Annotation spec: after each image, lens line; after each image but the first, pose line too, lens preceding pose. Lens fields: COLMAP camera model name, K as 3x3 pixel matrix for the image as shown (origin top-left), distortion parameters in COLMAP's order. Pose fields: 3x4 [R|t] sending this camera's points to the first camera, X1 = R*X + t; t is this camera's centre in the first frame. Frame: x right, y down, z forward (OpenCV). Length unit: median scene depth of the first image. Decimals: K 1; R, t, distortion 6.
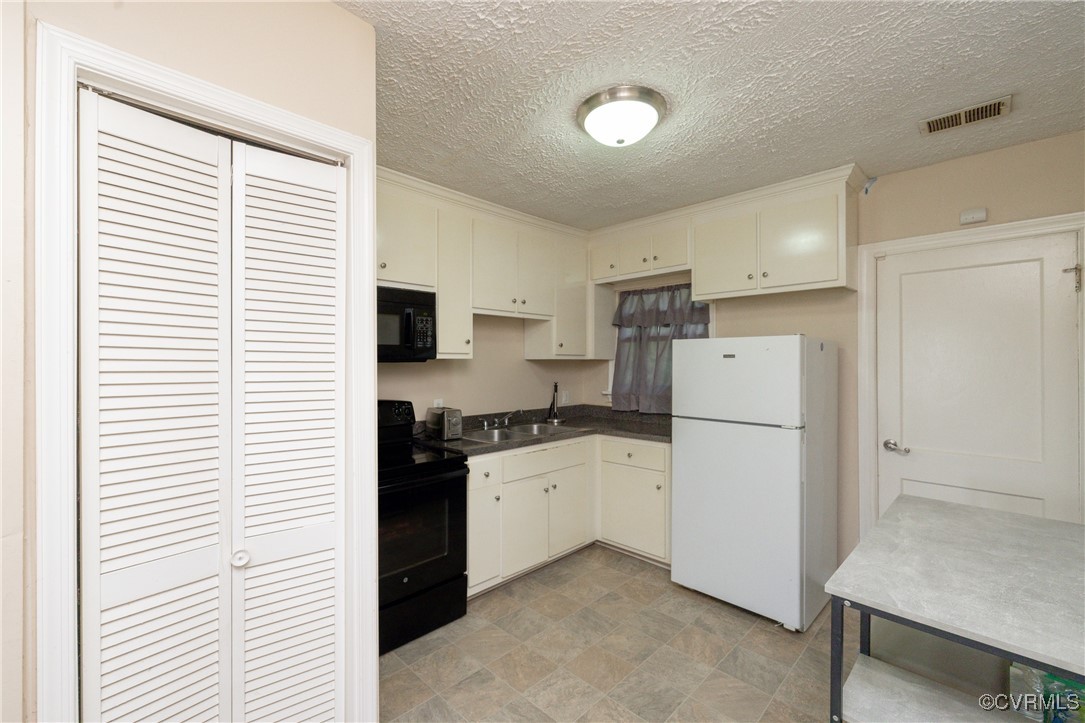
lens RADIAL K [[465.0, 0, 544.3], [0, 465.0, 360.1], [0, 0, 1]] dist [-0.008767, 0.000534]
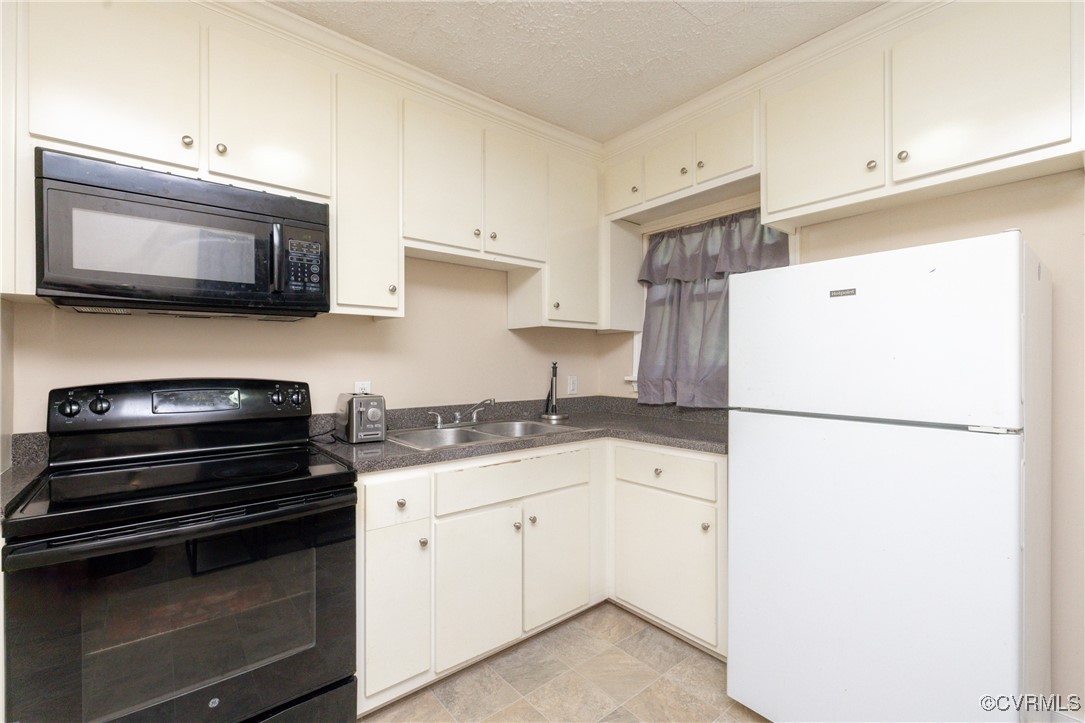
lens RADIAL K [[465.0, 0, 533.8], [0, 465.0, 365.7], [0, 0, 1]] dist [-0.008767, 0.000534]
pose [[0.992576, -0.003636, -0.121575, 0.093462], [0.004784, 0.999947, 0.009146, 0.054336], [0.121535, -0.009660, 0.992540, 0.354952]]
